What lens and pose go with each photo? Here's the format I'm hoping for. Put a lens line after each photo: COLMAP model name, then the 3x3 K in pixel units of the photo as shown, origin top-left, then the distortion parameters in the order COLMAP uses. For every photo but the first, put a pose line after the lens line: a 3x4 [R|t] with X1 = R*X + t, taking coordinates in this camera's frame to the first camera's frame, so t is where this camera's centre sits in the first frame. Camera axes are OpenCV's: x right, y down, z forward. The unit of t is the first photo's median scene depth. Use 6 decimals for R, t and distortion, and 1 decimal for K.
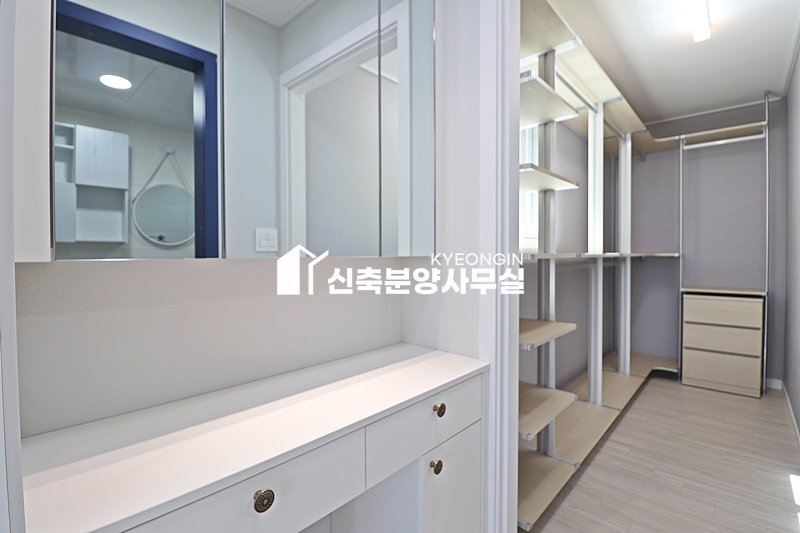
lens RADIAL K [[373.0, 0, 393.9], [0, 373.0, 261.9], [0, 0, 1]] dist [0.002339, -0.012558]
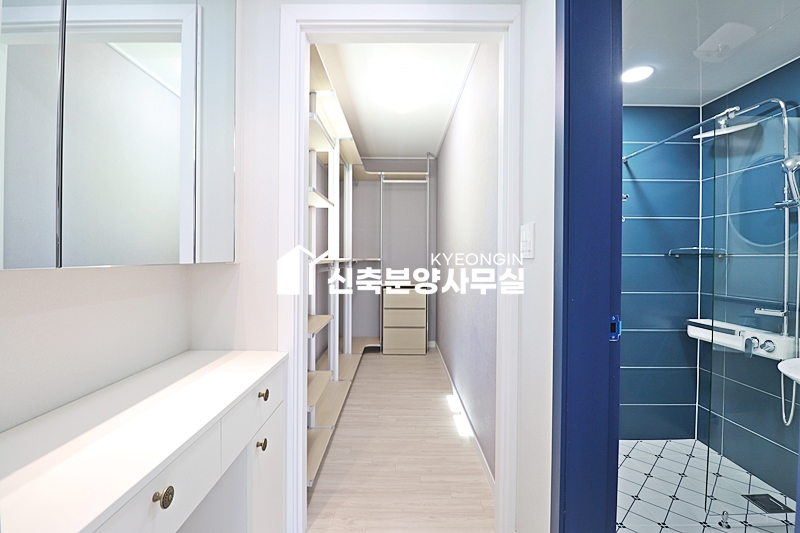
lens RADIAL K [[373.0, 0, 393.9], [0, 373.0, 261.9], [0, 0, 1]] dist [0.002339, -0.012558]
pose [[0.741036, -0.001829, 0.671463, -0.142763], [0.006180, 0.999973, -0.004097, -0.004779], [-0.671437, 0.007186, 0.741027, -0.054244]]
